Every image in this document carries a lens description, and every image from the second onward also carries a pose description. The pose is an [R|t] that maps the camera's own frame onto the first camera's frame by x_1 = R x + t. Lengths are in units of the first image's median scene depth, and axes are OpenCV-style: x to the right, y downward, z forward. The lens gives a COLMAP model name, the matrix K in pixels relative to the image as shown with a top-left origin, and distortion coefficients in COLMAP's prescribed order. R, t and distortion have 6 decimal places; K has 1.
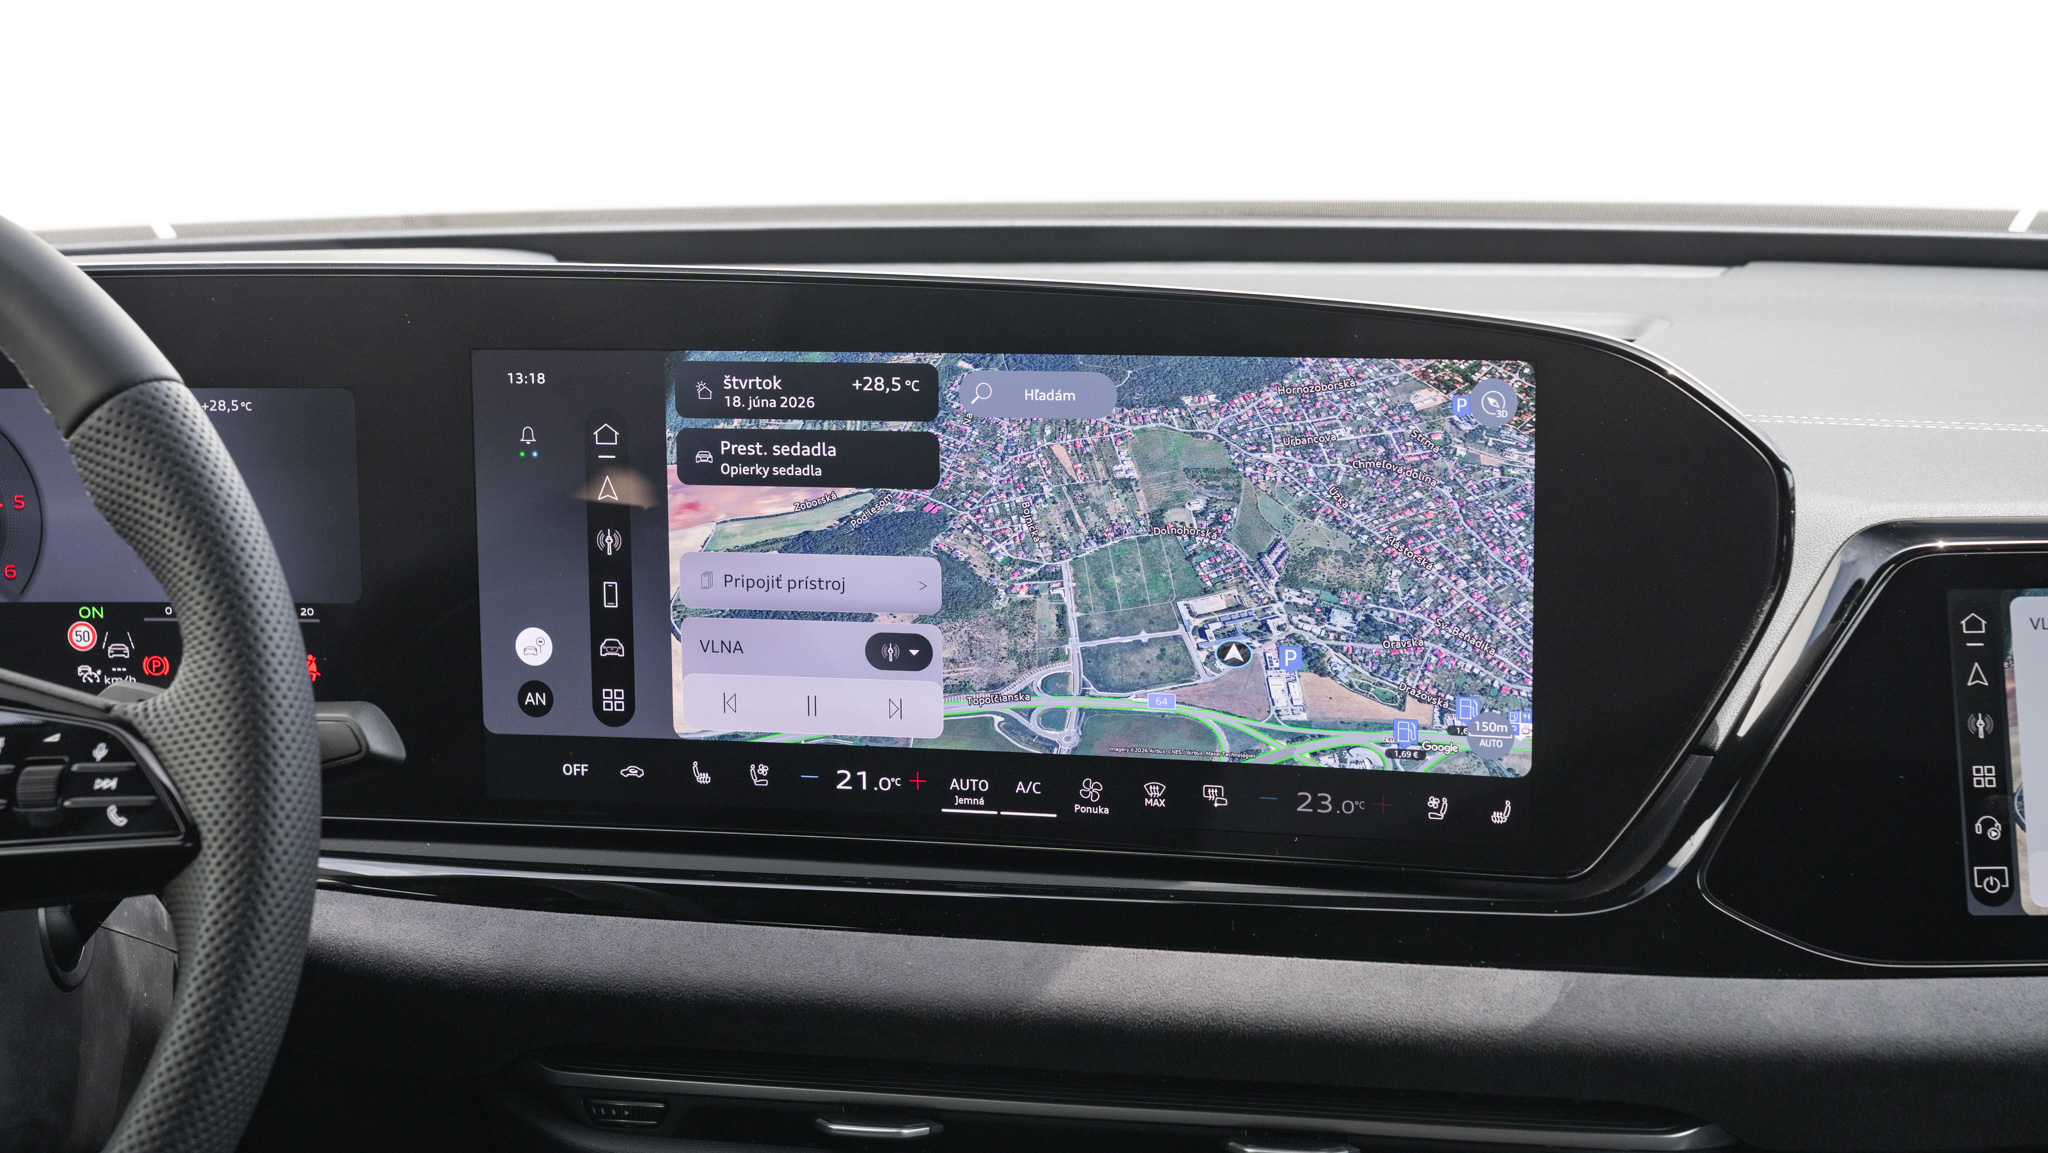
lens RADIAL K [[3412.4, 0, 1041.4], [0, 3412.4, 567.0], [0, 0, 1]] dist [0.022685, 0.000000]
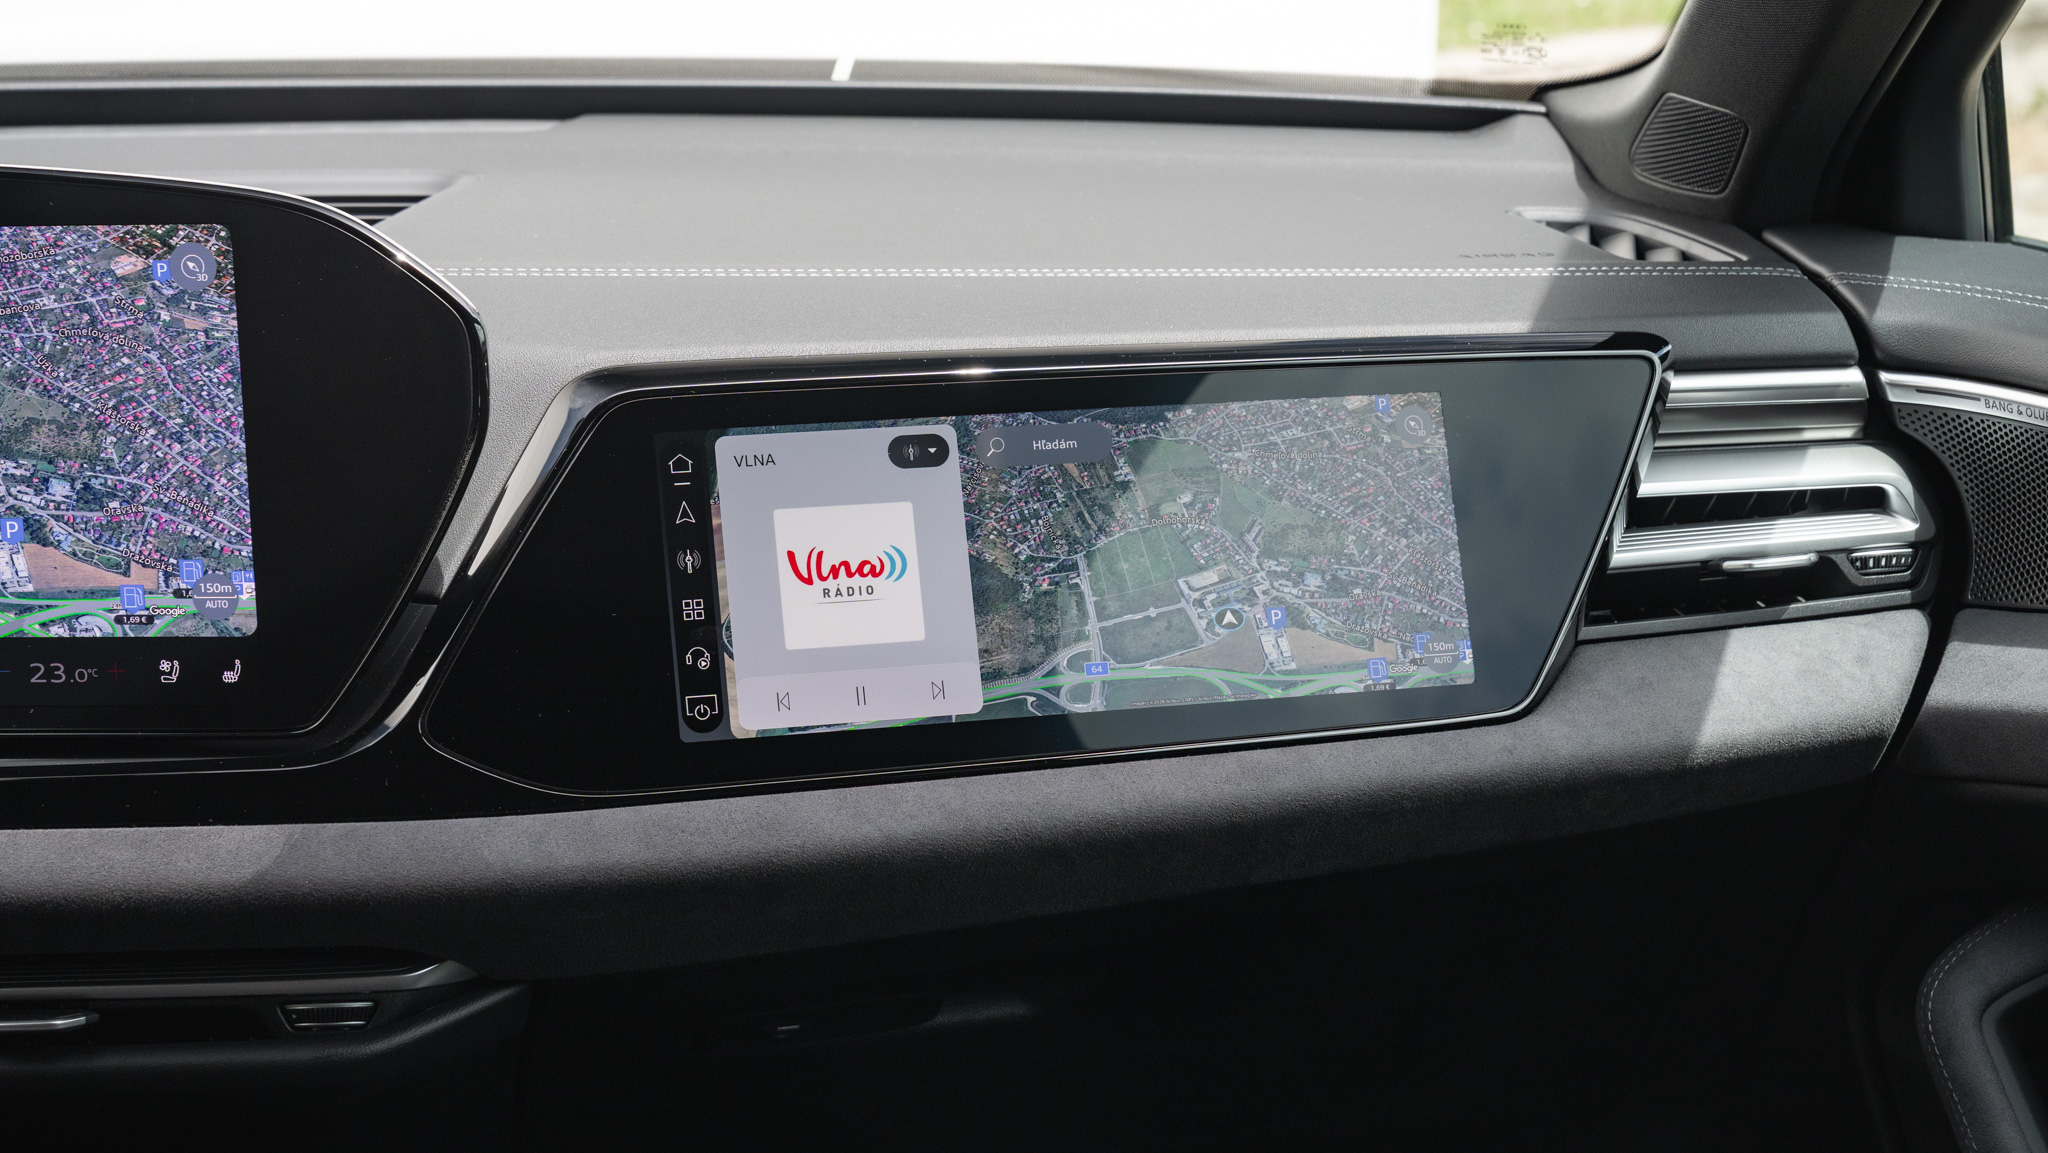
lens RADIAL K [[3412.4, 0, 1026.6], [0, 3412.4, 574.4], [0, 0, 1]] dist [0.022685, 0.000000]
pose [[0.971989, -0.053899, 0.228762, 0.132019], [0.043223, 0.997741, 0.051426, 0.001152], [-0.231017, -0.040098, 0.972123, -0.037412]]
